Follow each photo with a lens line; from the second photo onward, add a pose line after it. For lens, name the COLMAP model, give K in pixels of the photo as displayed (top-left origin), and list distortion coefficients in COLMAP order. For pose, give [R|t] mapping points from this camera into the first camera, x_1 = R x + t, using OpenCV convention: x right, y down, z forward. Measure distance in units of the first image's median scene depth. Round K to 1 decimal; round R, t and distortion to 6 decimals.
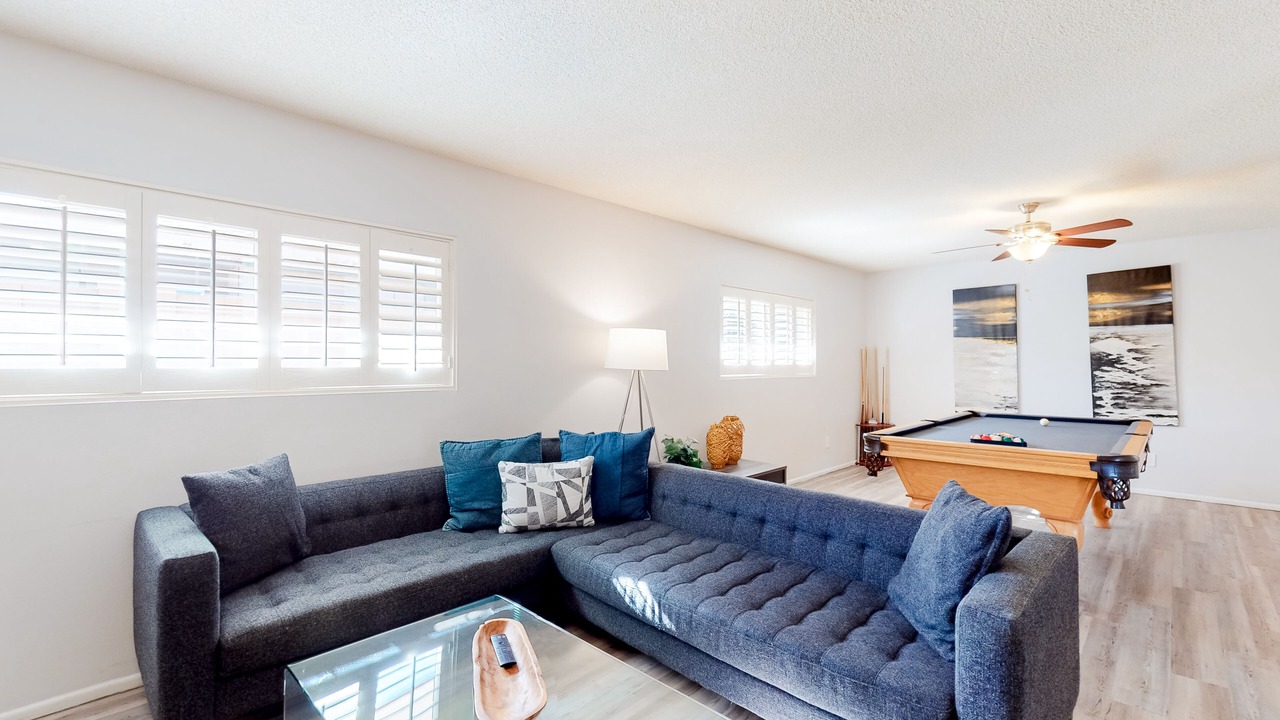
lens RADIAL K [[560.3, 0, 647.3], [0, 560.3, 363.4], [0, 0, 1]] dist [0.000099, -0.000372]
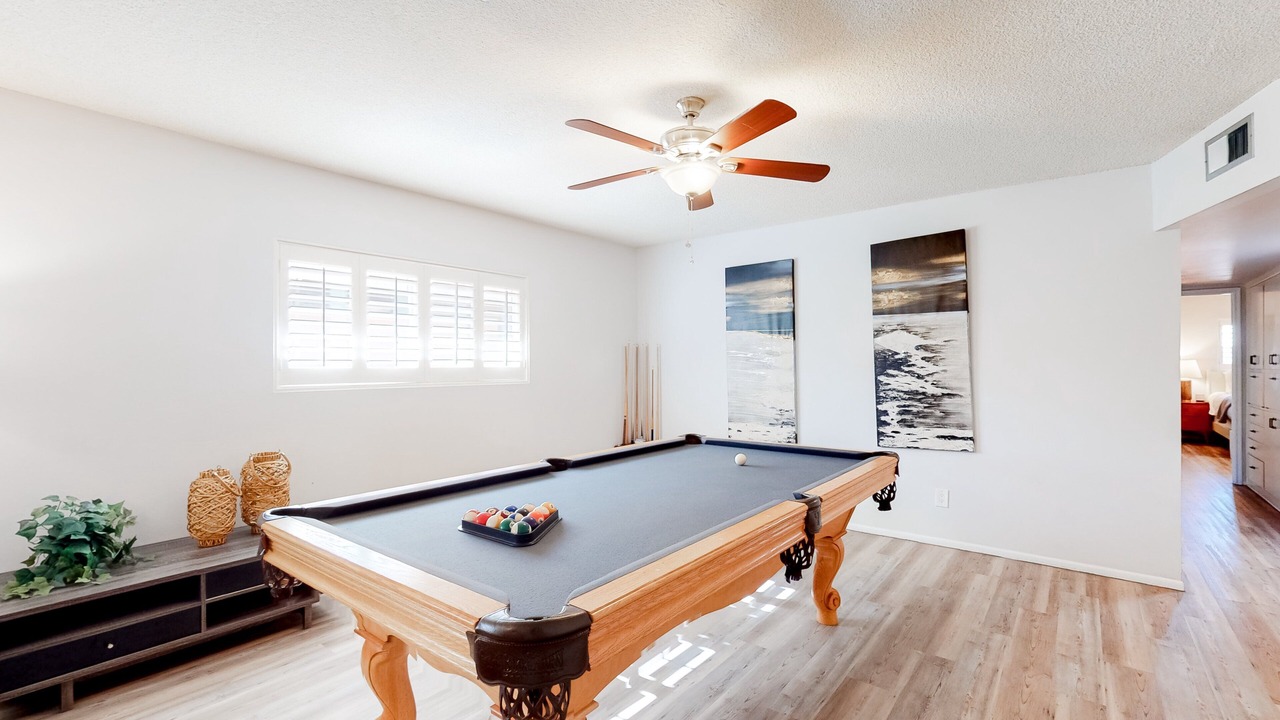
lens RADIAL K [[560.3, 0, 647.3], [0, 560.3, 364.9], [0, 0, 1]] dist [0.000099, -0.000372]
pose [[0.994820, -0.000551, 0.101652, 0.434477], [0.000419, 0.999999, 0.001320, -0.001670], [-0.101652, -0.001271, 0.994819, 0.308663]]
